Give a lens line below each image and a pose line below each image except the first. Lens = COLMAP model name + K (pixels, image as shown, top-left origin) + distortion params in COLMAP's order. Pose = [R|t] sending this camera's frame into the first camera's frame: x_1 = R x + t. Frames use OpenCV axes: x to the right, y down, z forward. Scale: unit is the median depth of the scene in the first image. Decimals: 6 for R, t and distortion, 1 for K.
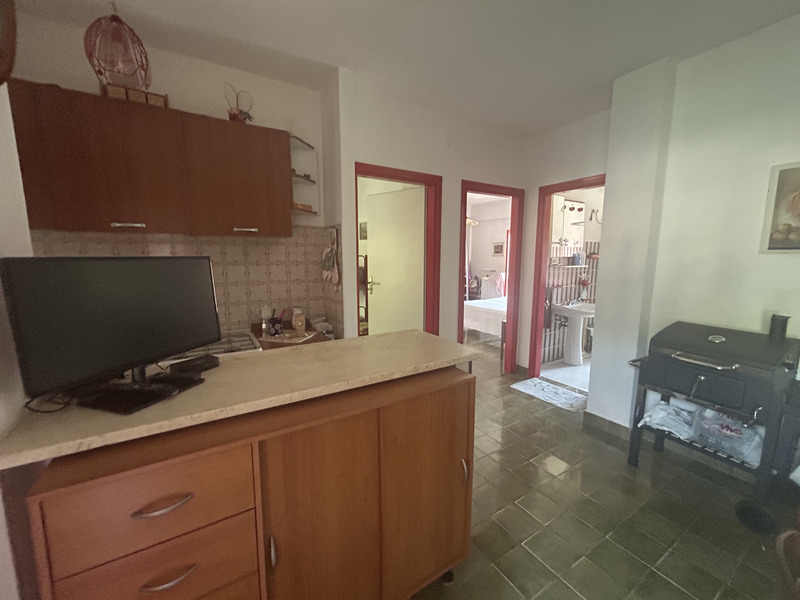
lens RADIAL K [[324.0, 0, 398.5], [0, 324.0, 299.1], [0, 0, 1]] dist [-0.000288, 0.000084]
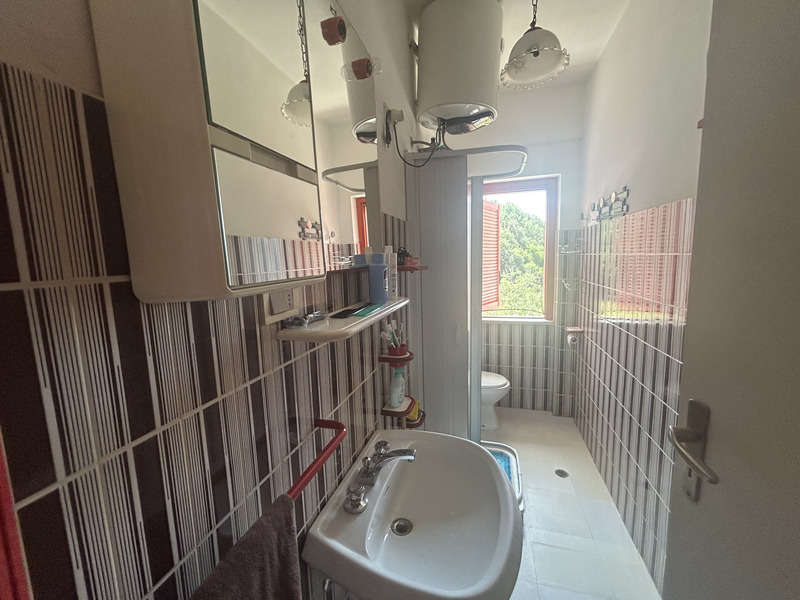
lens RADIAL K [[324.0, 0, 398.5], [0, 324.0, 299.1], [0, 0, 1]] dist [-0.000288, 0.000084]
pose [[0.731382, -0.109703, 0.673086, 0.384694], [0.123812, 0.991935, 0.027135, -0.107412], [-0.670635, 0.063490, 0.739066, 0.777652]]
